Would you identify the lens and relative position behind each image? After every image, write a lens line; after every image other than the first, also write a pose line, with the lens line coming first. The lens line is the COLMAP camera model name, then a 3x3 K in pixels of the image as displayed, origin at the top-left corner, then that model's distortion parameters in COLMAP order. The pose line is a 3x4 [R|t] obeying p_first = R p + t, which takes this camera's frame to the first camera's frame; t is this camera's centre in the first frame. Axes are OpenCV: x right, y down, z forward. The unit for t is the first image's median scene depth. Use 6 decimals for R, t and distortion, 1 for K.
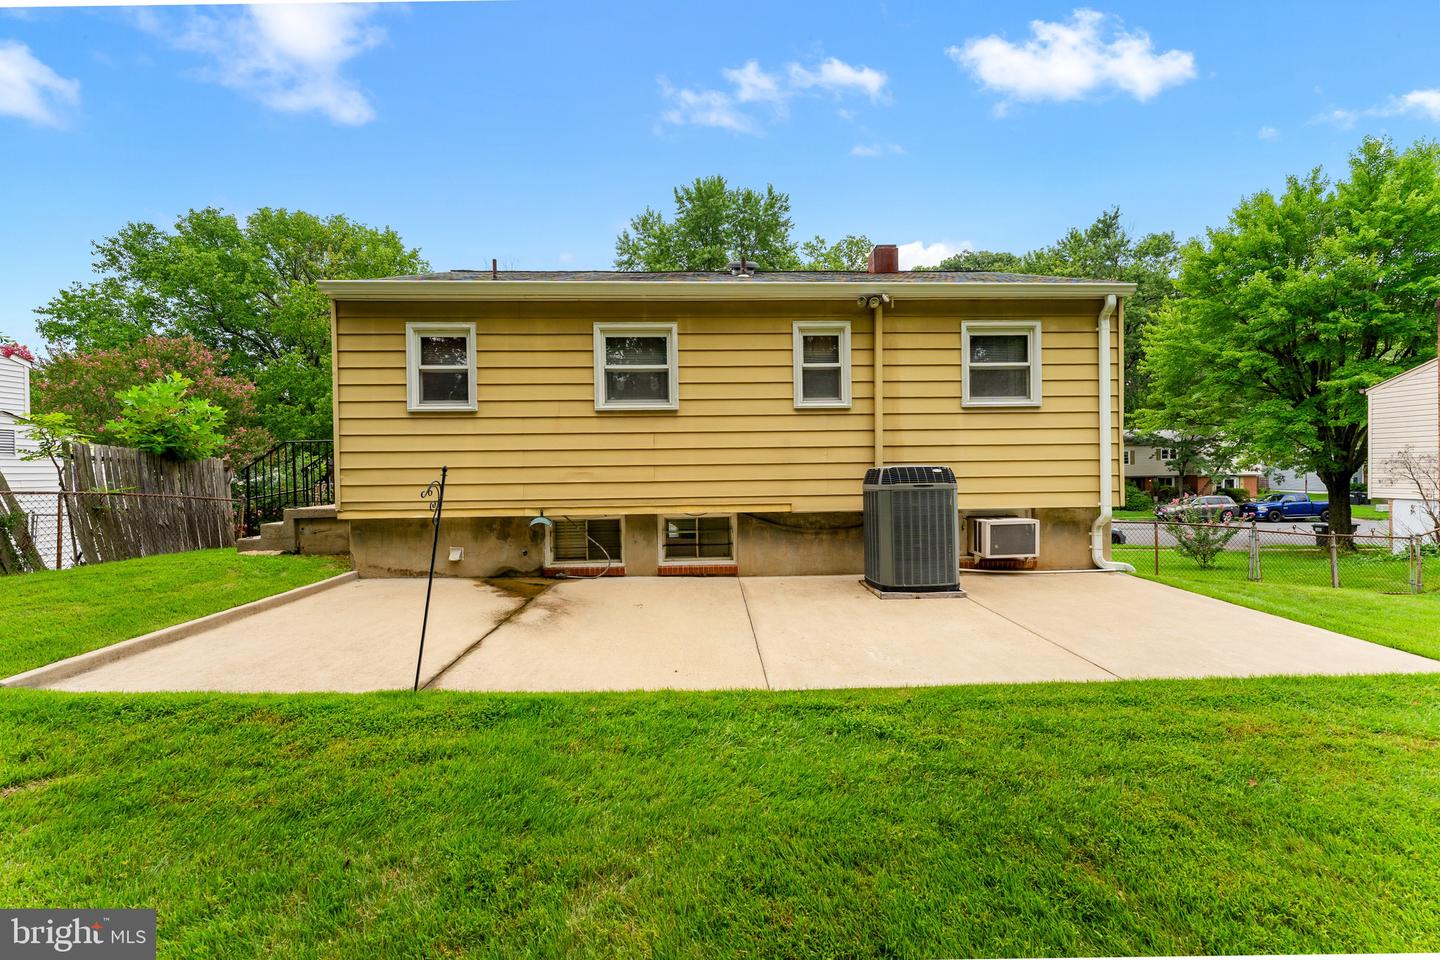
lens RADIAL K [[549.0, 0, 724.4], [0, 549.0, 458.0], [0, 0, 1]] dist [0.000483, 0.000039]
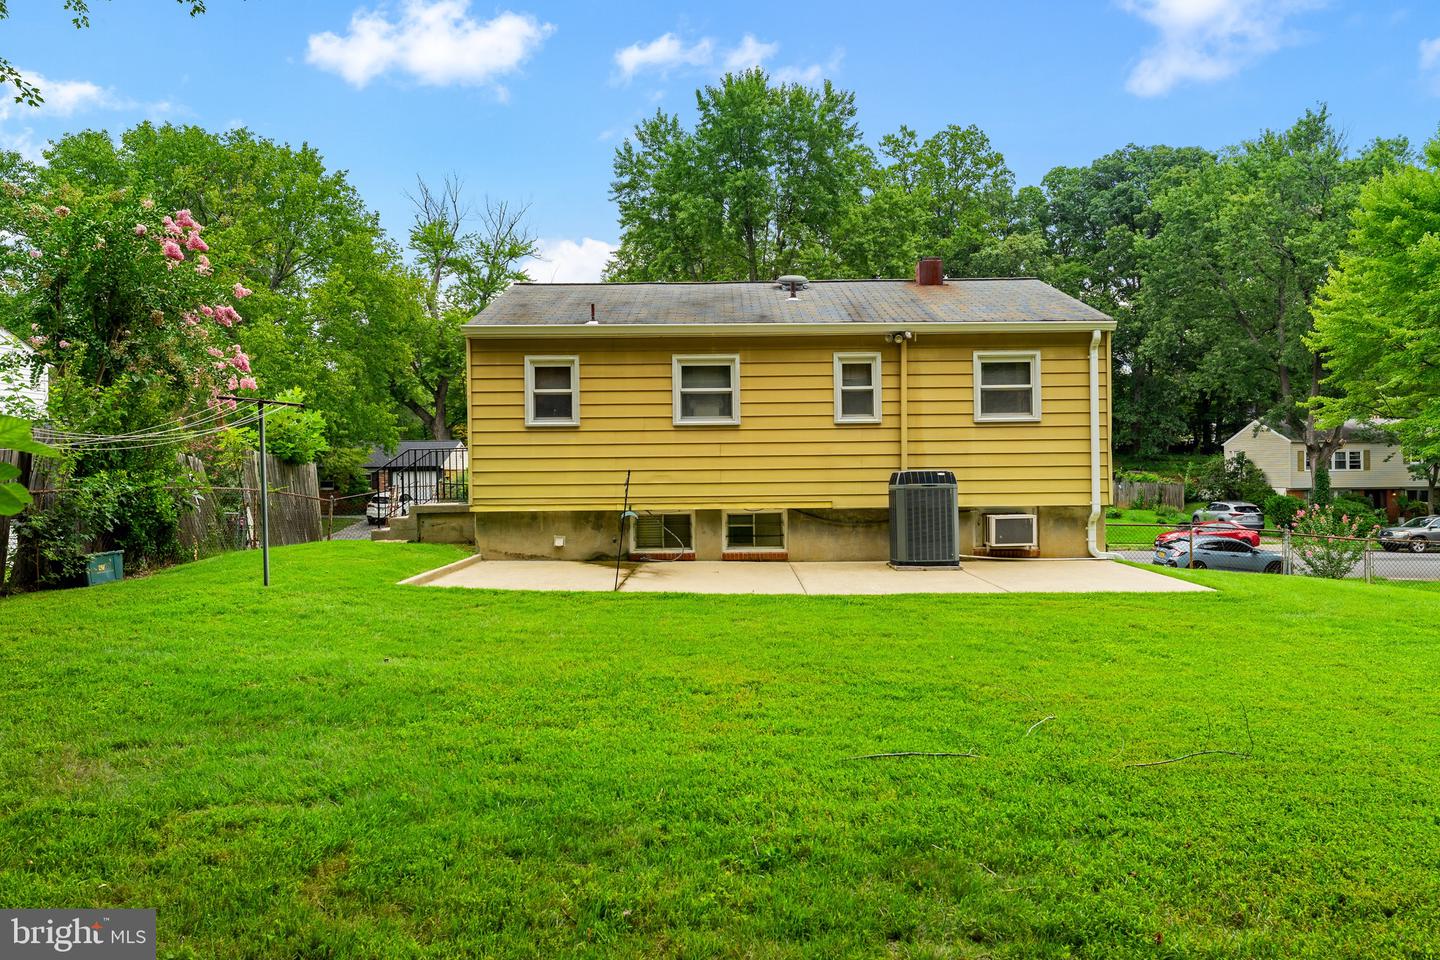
lens RADIAL K [[993.2, 0, 720.2], [0, 993.2, 452.5], [0, 0, 1]] dist [-0.002864, -0.000714]
pose [[0.999333, 0.001619, -0.036471, -0.045864], [-0.001798, 0.999987, -0.004866, -0.013978], [0.036463, 0.004928, 0.999323, -1.202513]]
